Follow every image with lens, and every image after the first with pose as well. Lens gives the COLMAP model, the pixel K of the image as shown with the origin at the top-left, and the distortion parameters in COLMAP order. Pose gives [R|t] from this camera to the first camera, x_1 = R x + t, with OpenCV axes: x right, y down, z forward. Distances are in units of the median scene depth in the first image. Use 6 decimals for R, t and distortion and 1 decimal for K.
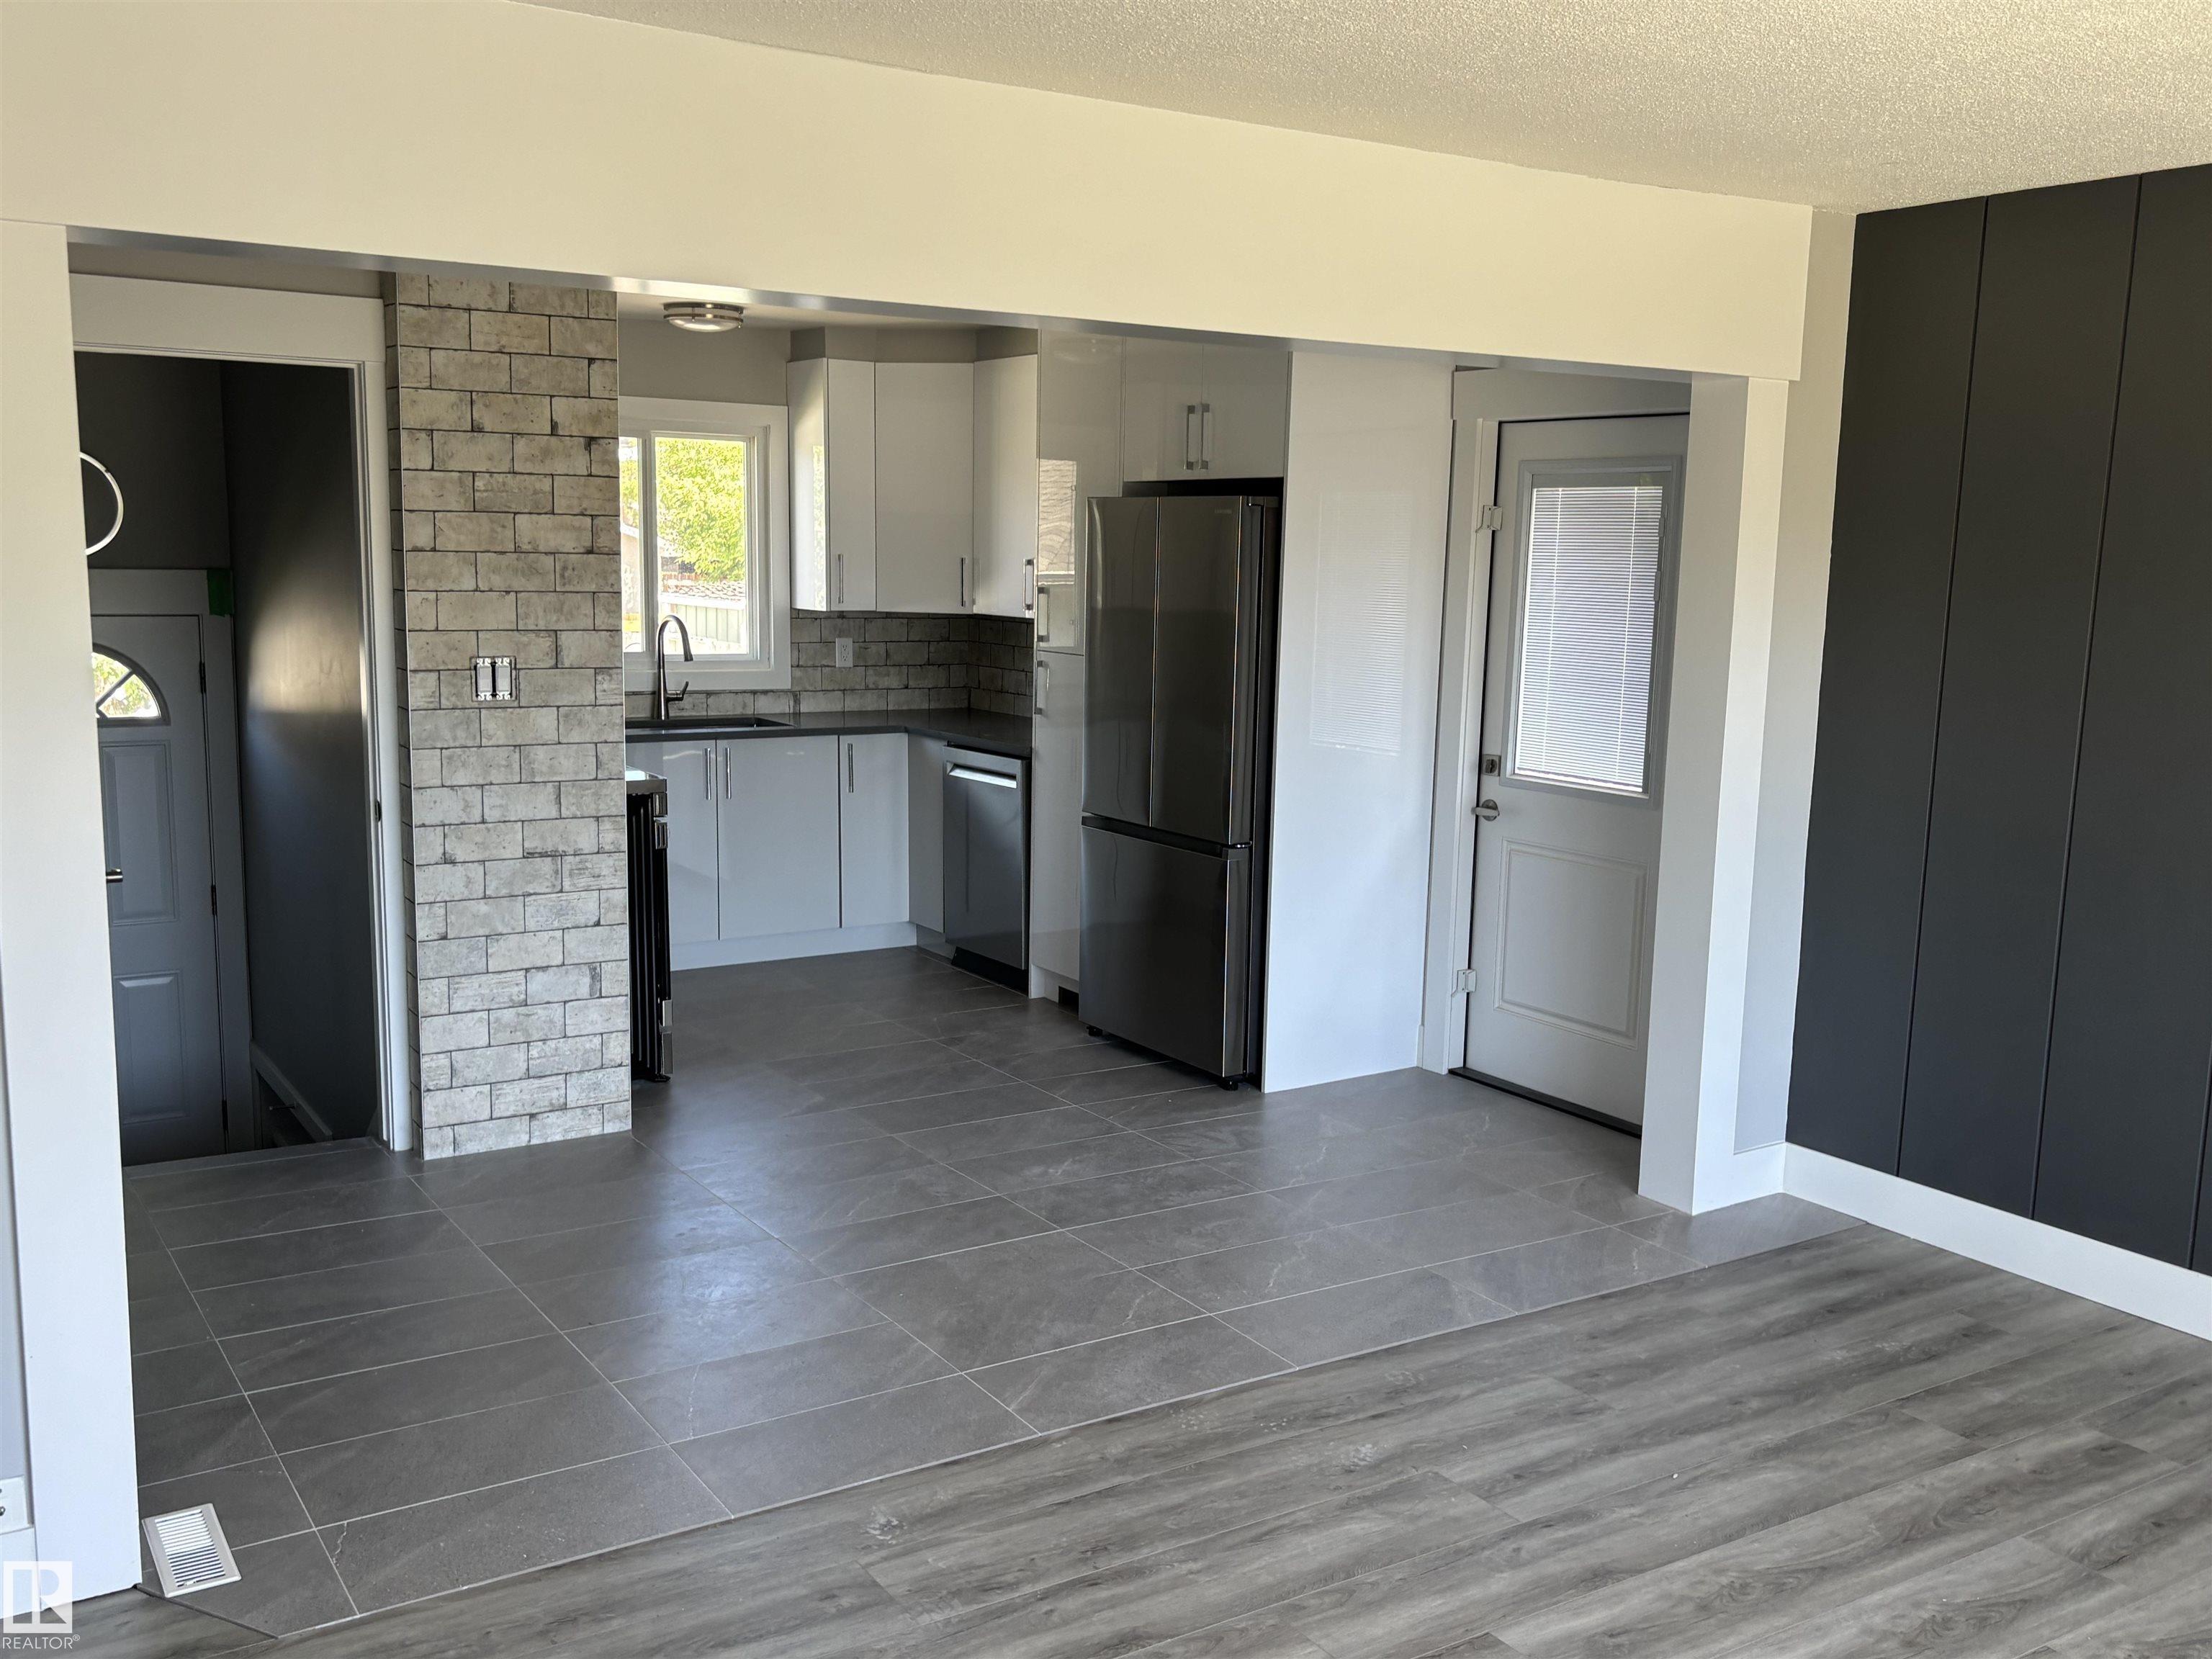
lens RADIAL K [[2005.8, 0, 1106.3], [0, 2005.8, 842.7], [0, 0, 1]] dist [0.008287, 0.000000]
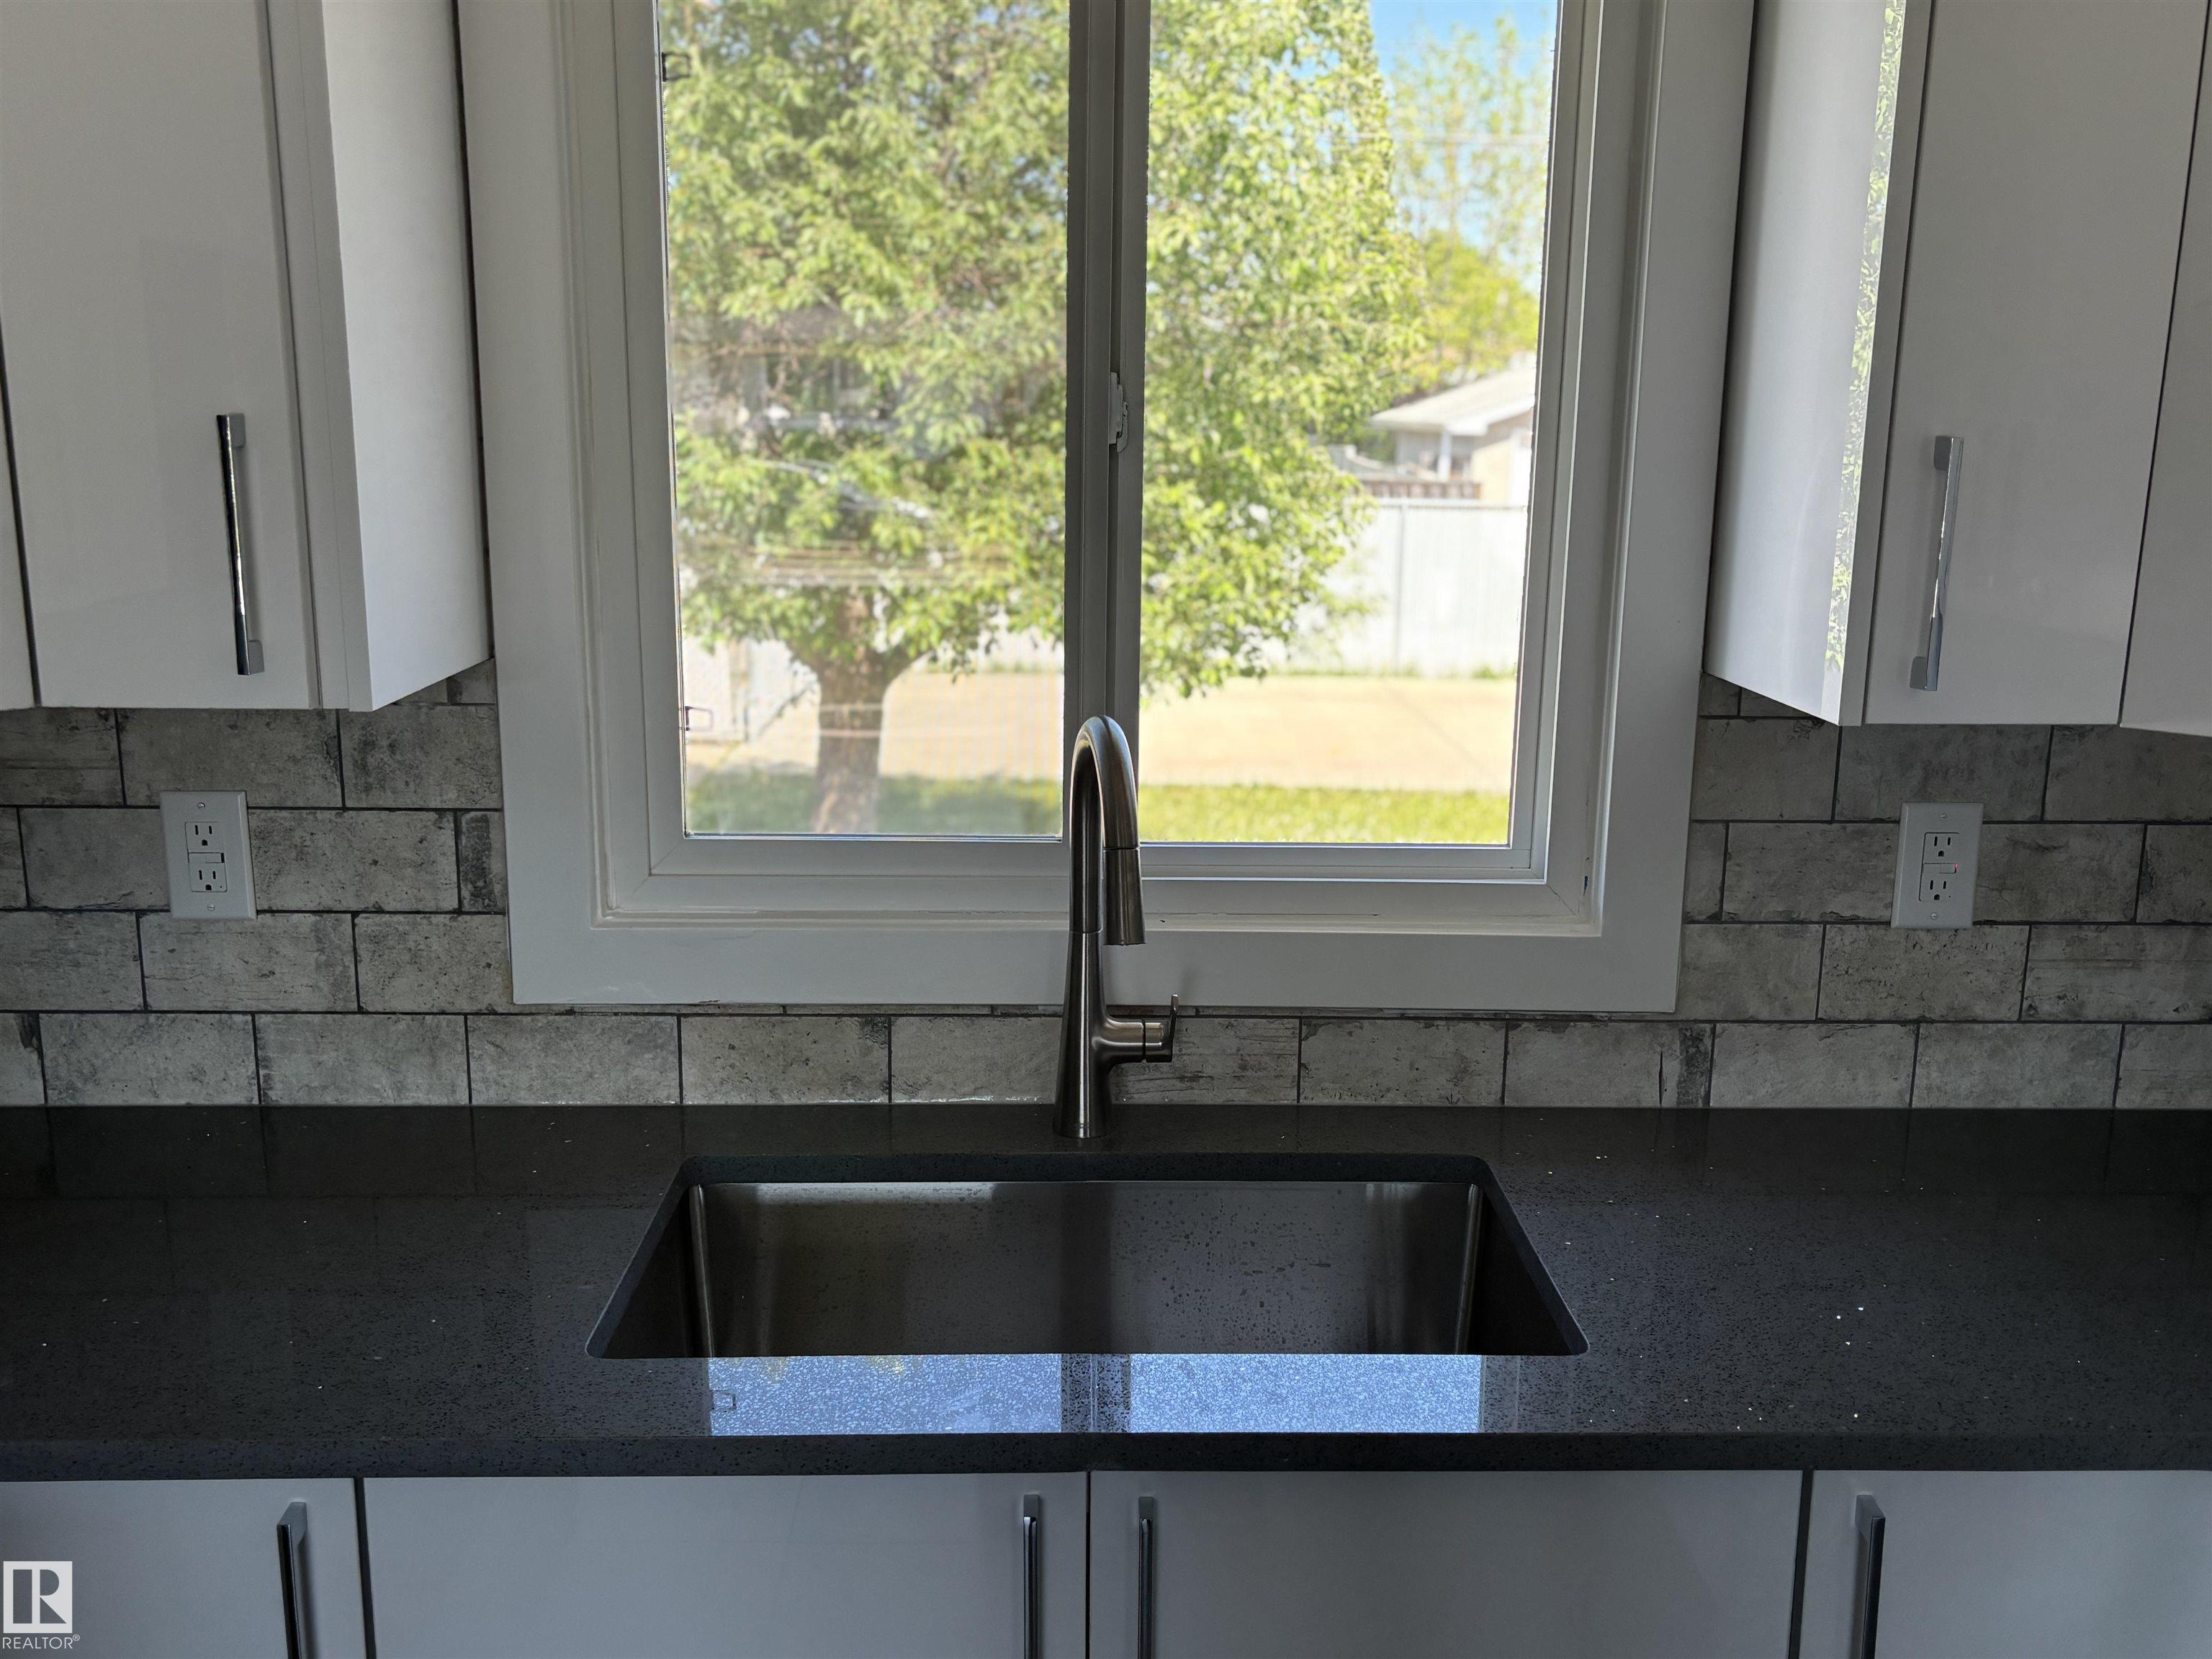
lens RADIAL K [[2005.8, 0, 1108.3], [0, 2005.8, 832.5], [0, 0, 1]] dist [0.008287, 0.000000]
pose [[0.845602, 0.108529, -0.522665, -0.098939], [-0.073717, 0.993475, 0.087027, -0.121490], [0.528699, -0.035061, 0.848085, 0.820552]]
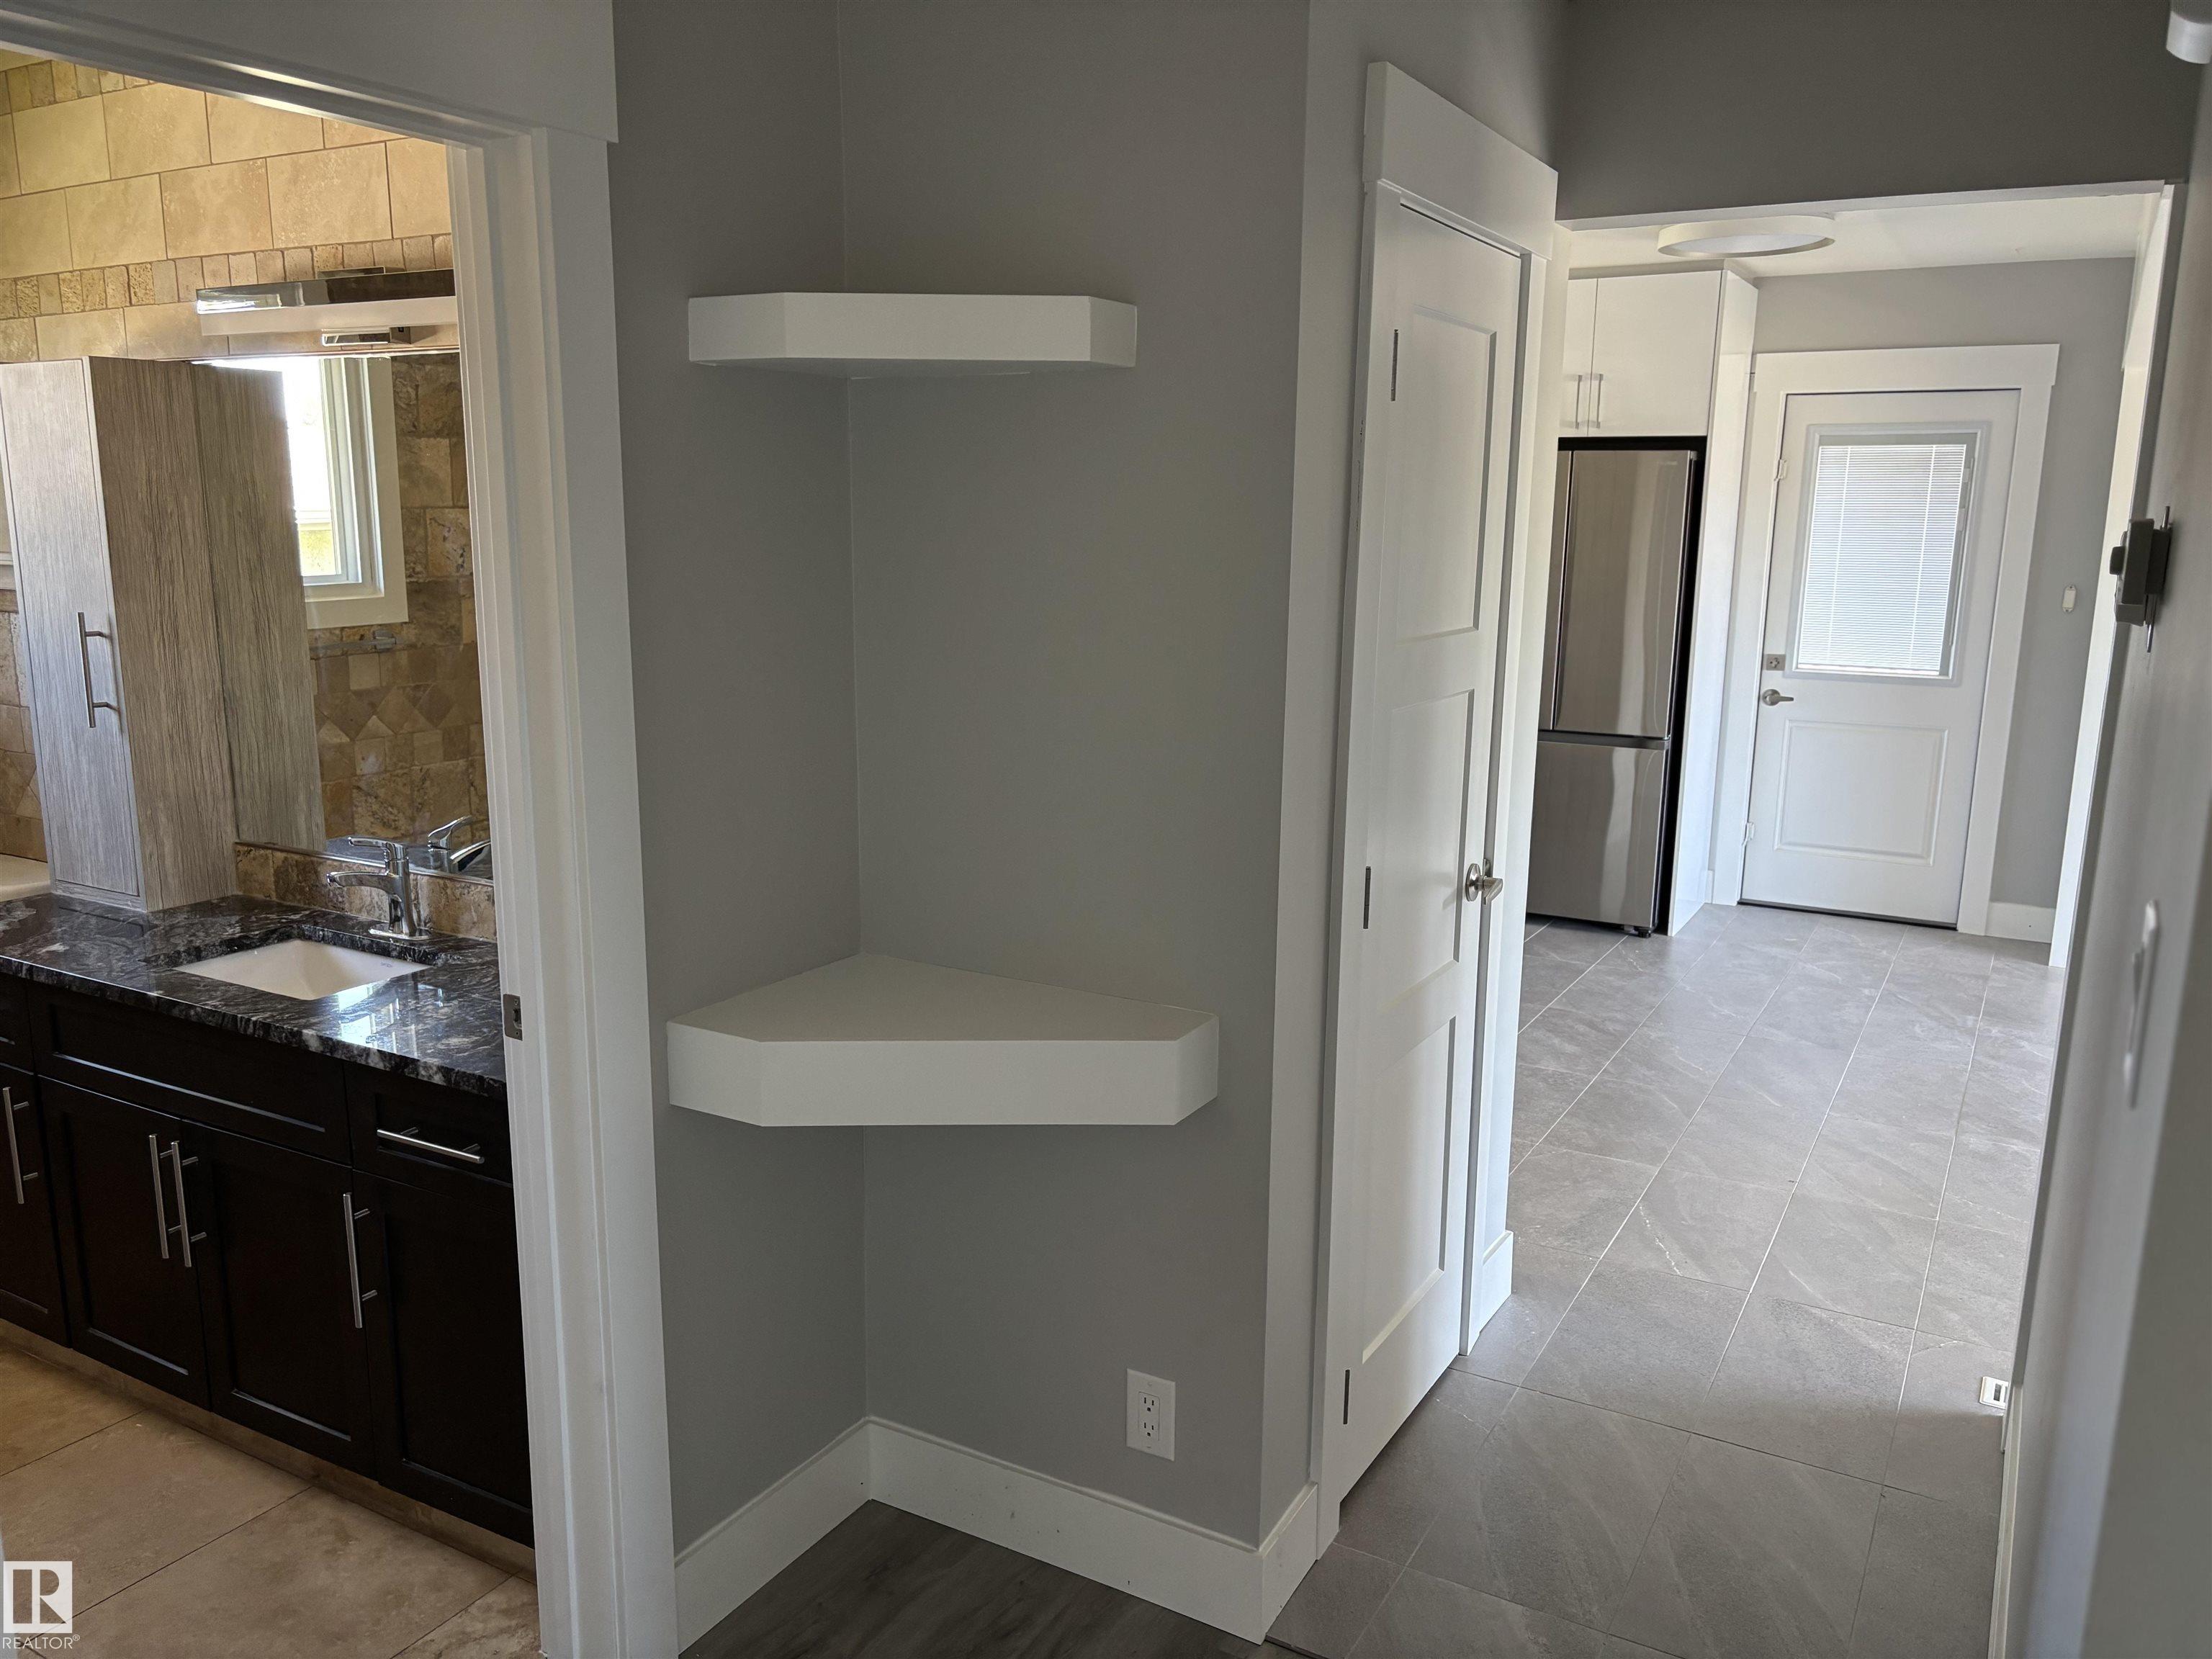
lens RADIAL K [[1678.1, 0, 1099.7], [0, 1678.1, 840.2], [0, 0, 1]] dist [0.038516, -0.054368]
pose [[0.883559, -0.100765, 0.457351, -0.559563], [0.075577, 0.994457, 0.073095, -0.029718], [-0.462182, -0.030018, 0.886277, 0.188294]]
